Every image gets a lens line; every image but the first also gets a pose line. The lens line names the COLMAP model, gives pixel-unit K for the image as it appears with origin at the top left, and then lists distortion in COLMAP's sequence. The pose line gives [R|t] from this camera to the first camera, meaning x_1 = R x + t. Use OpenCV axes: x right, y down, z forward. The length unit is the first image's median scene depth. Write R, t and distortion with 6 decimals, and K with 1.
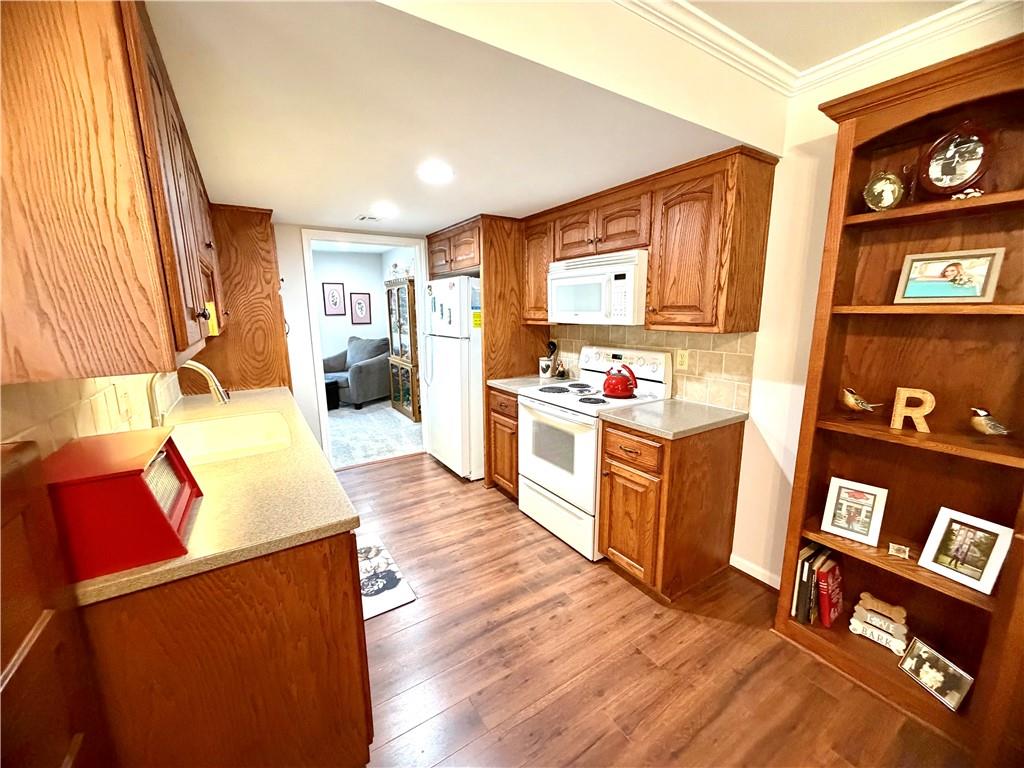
lens RADIAL K [[408.5, 0, 511.7], [0, 408.5, 385.6], [0, 0, 1]] dist [-0.002038, -0.000218]
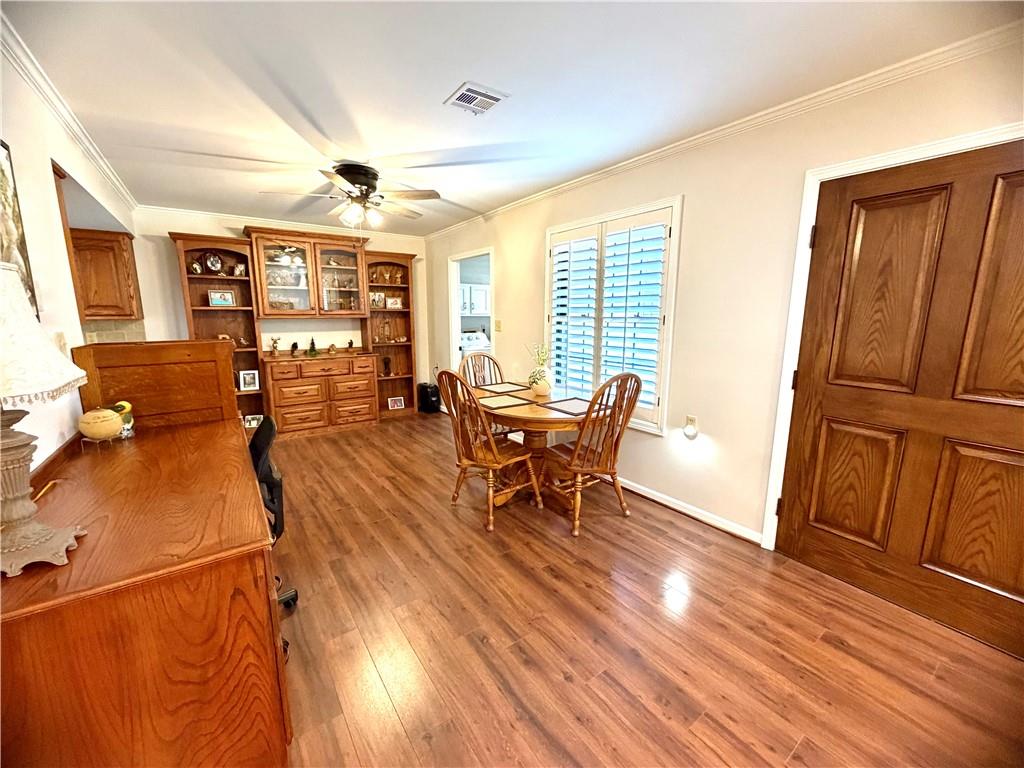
lens RADIAL K [[408.5, 0, 508.2], [0, 408.5, 387.2], [0, 0, 1]] dist [-0.002038, -0.000218]
pose [[-0.045317, -0.172805, 0.983913, -1.406384], [0.185807, 0.966280, 0.178266, 0.155714], [-0.981541, 0.190897, -0.011681, -0.633141]]
